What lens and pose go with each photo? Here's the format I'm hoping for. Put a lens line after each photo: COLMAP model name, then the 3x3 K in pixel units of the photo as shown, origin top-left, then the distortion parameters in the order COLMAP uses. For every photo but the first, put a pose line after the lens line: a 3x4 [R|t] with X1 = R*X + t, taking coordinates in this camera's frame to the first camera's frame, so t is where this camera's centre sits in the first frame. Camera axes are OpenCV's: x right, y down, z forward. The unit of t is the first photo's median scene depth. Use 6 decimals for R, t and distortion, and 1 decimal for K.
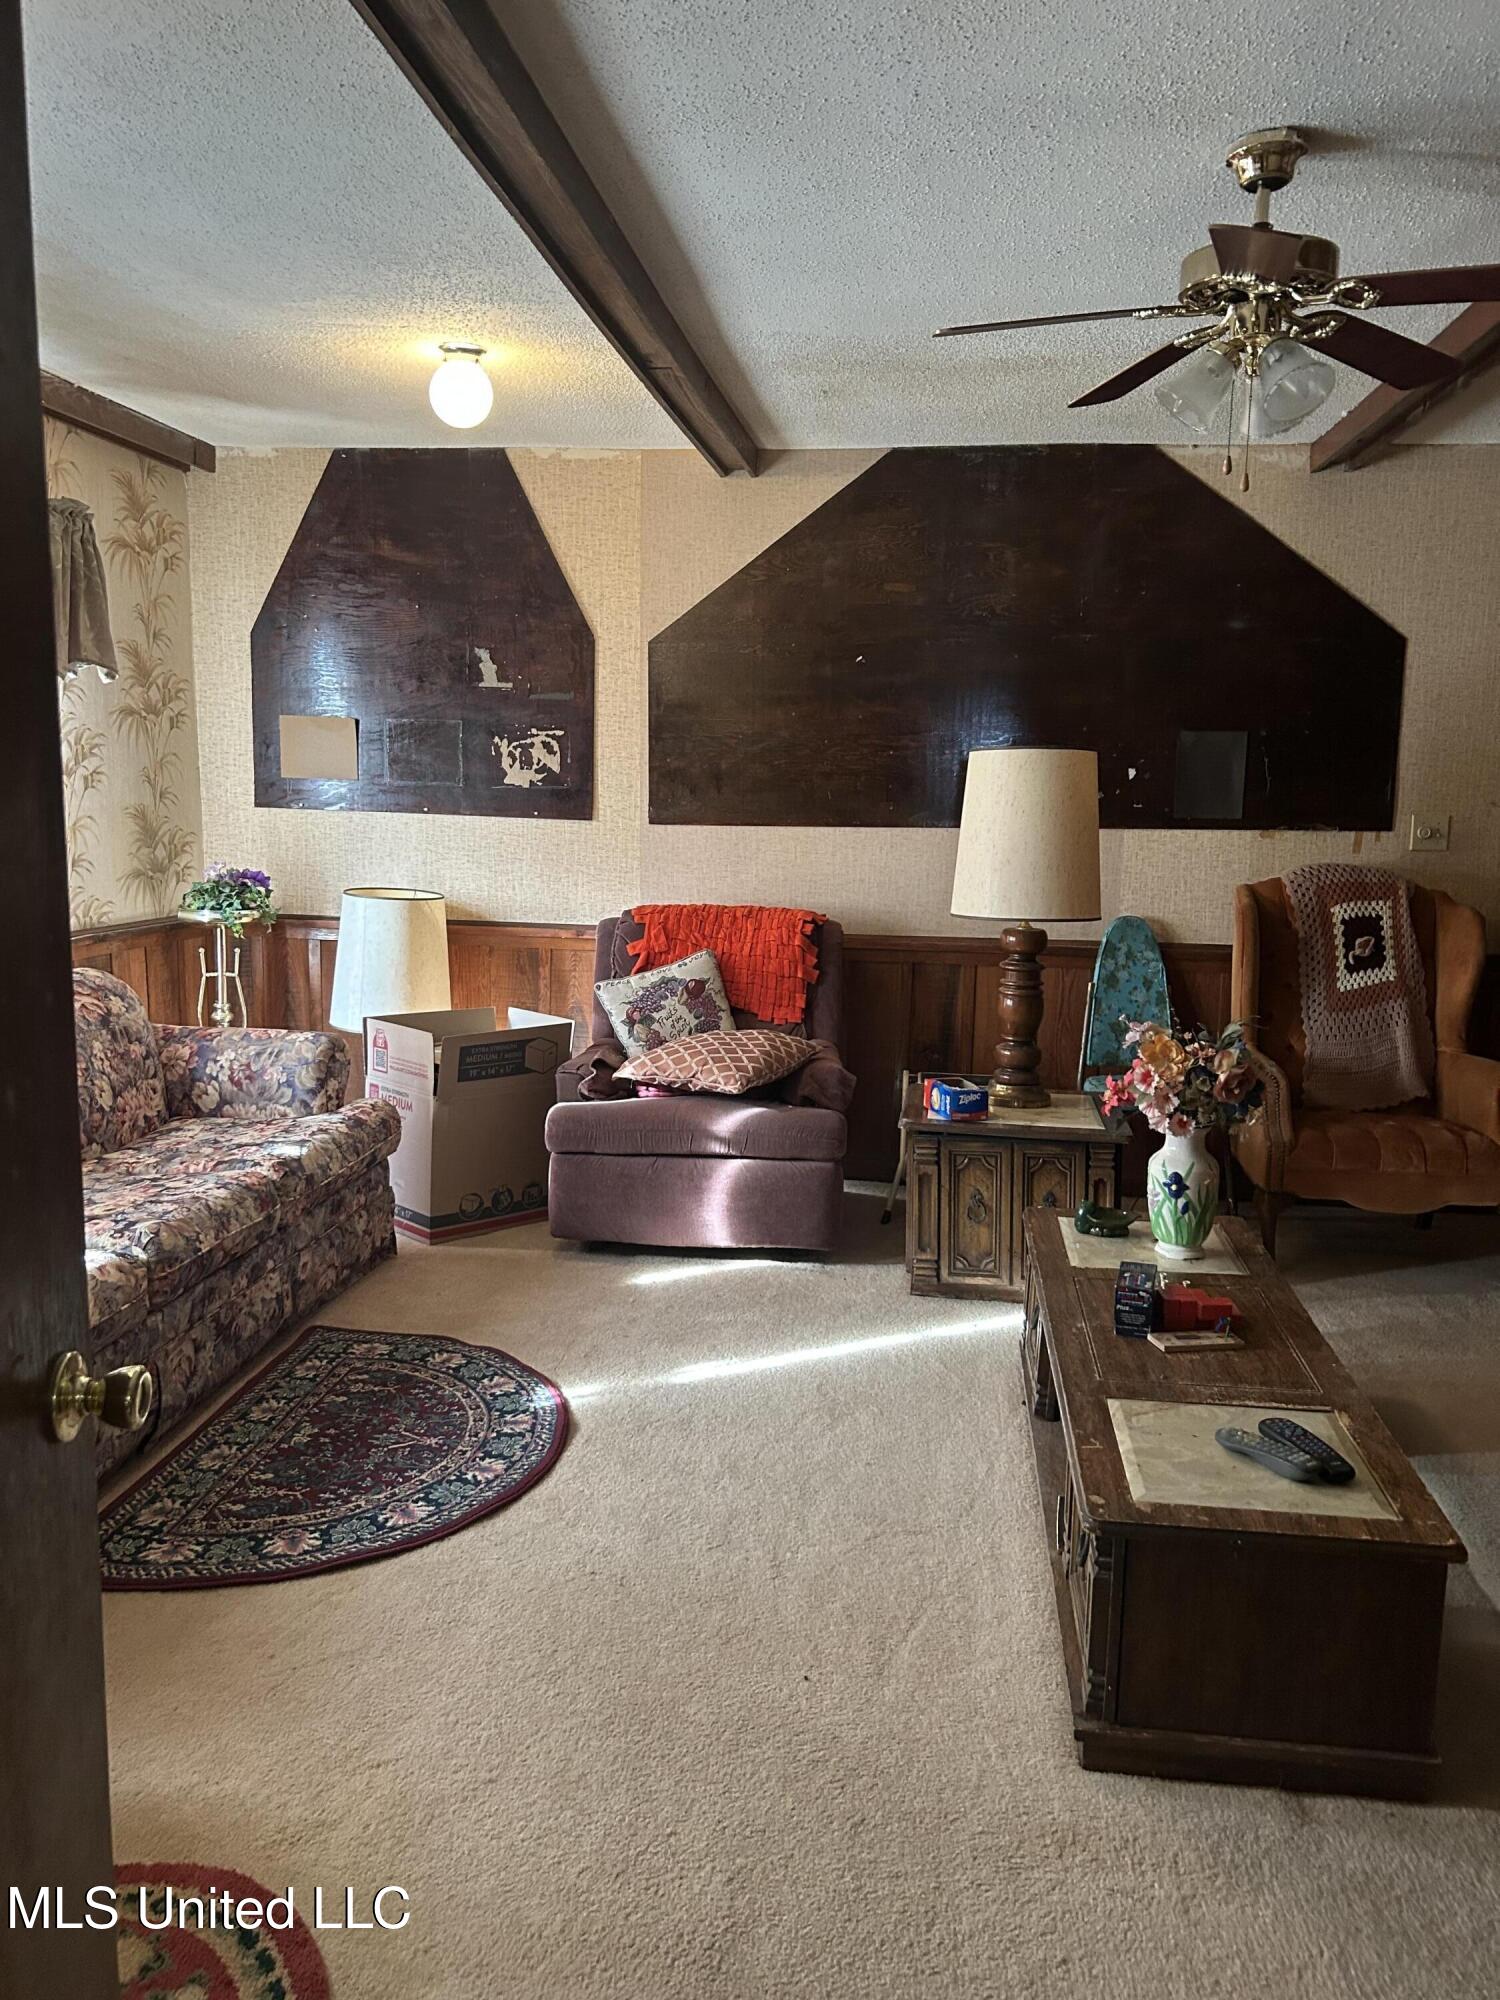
lens RADIAL K [[1509.1, 0, 751.1], [0, 1509.1, 1003.9], [0, 0, 1]] dist [0.036673, -0.031916]
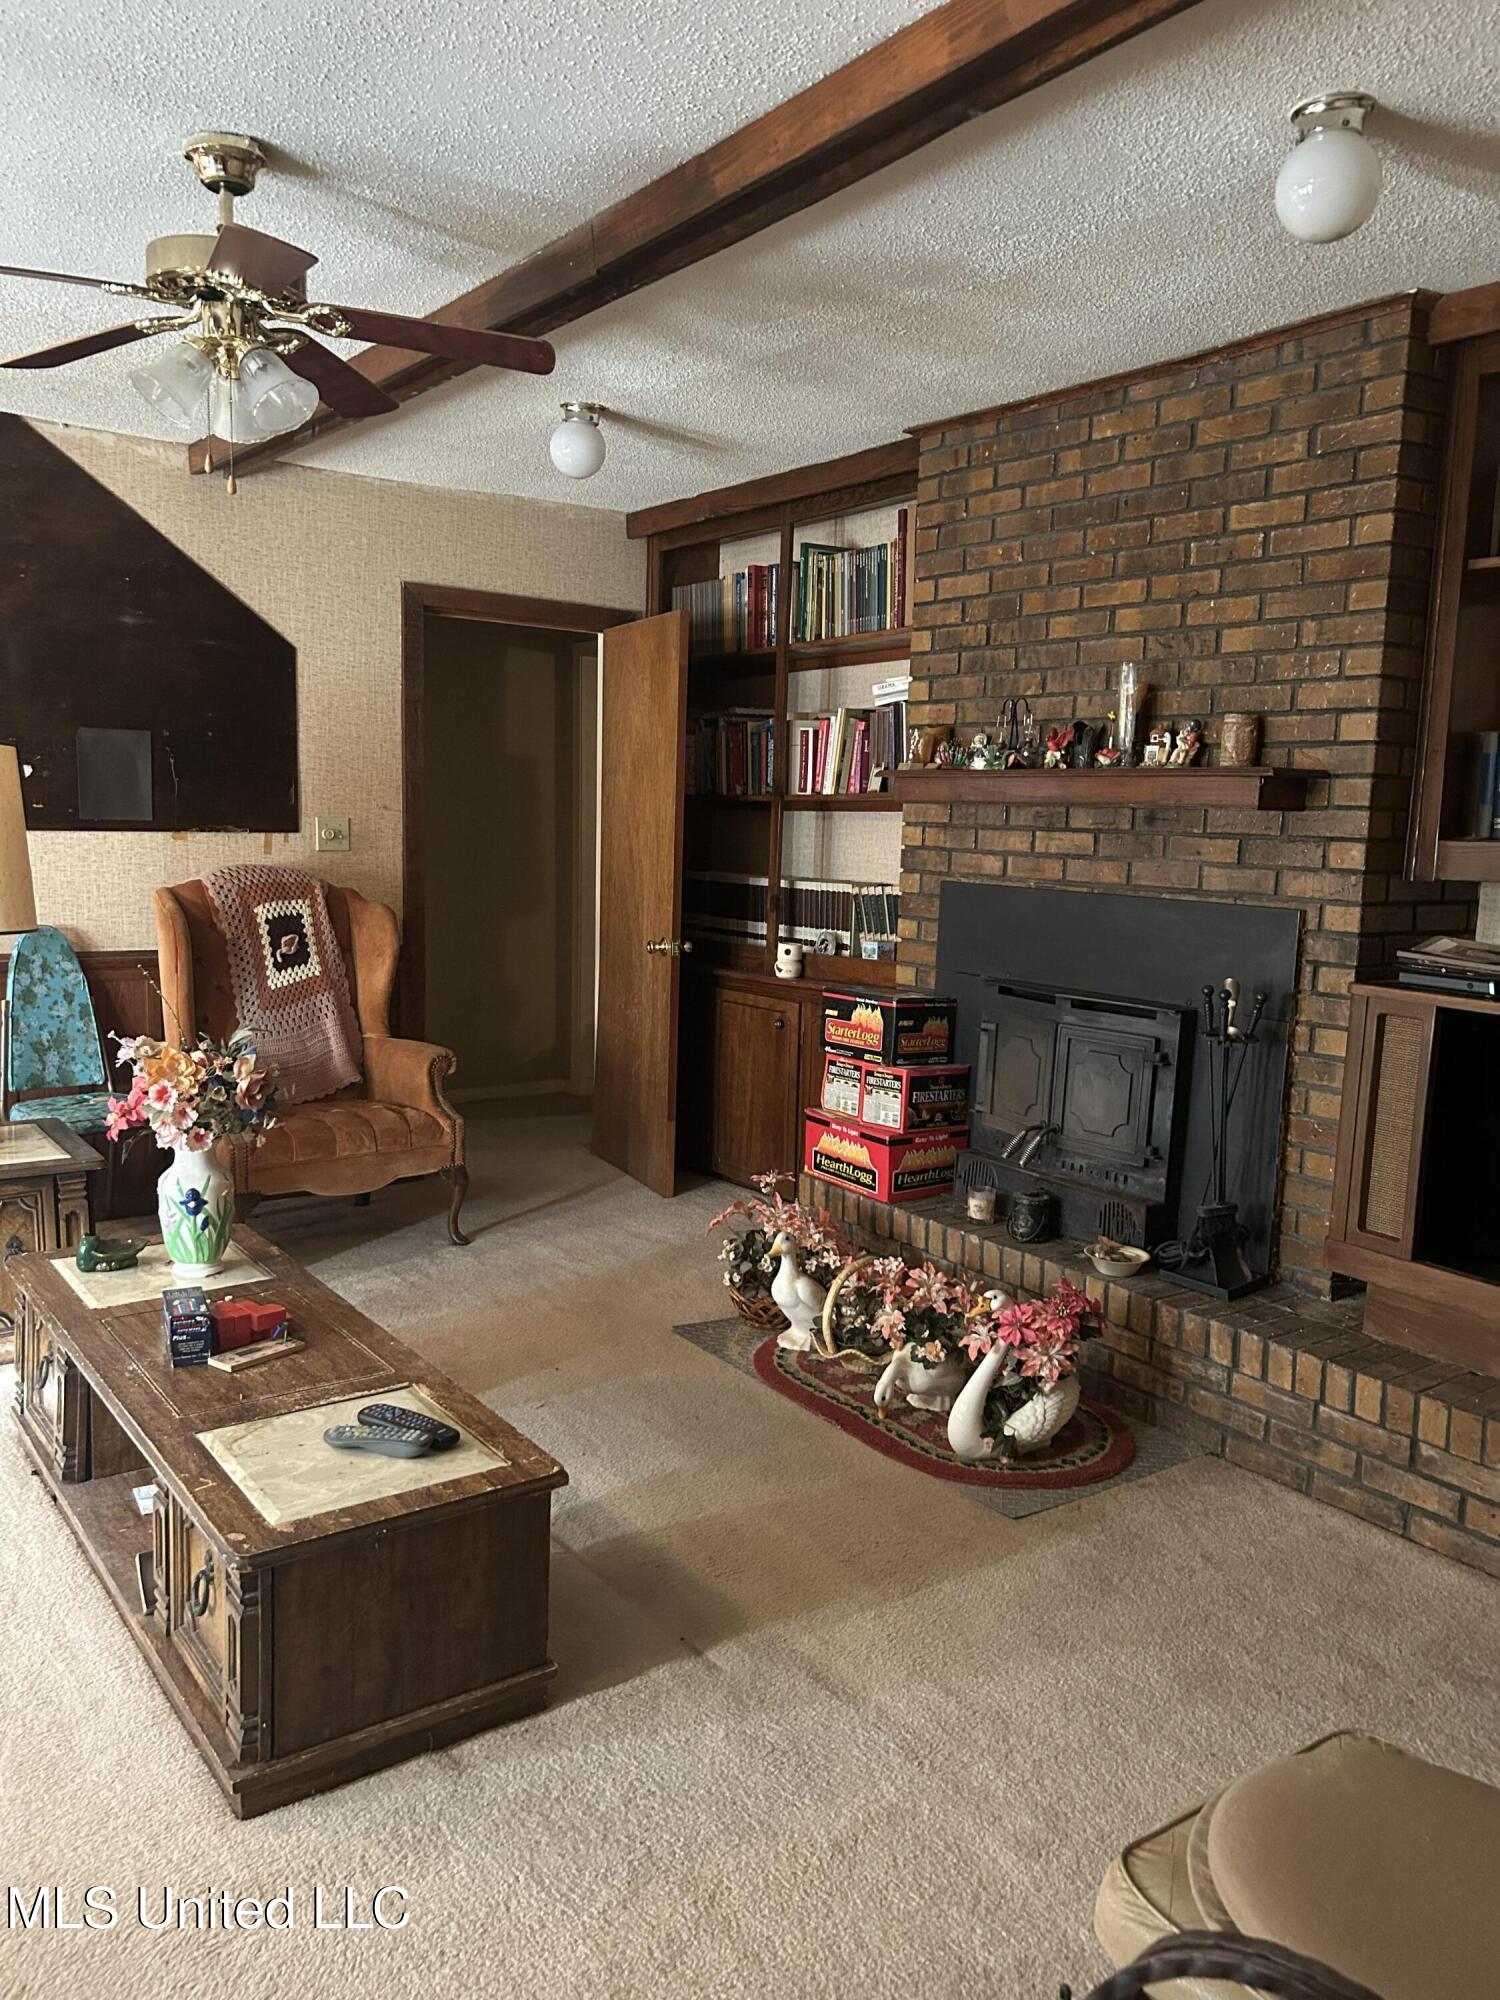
lens RADIAL K [[1513.2, 0, 750.0], [0, 1513.2, 1000.0], [0, 0, 1]] dist [0.039045, -0.035316]
pose [[0.730553, -0.080899, 0.678047, -0.108403], [0.081827, 0.996174, 0.030692, -0.009315], [-0.677936, 0.033060, 0.734377, 0.042648]]
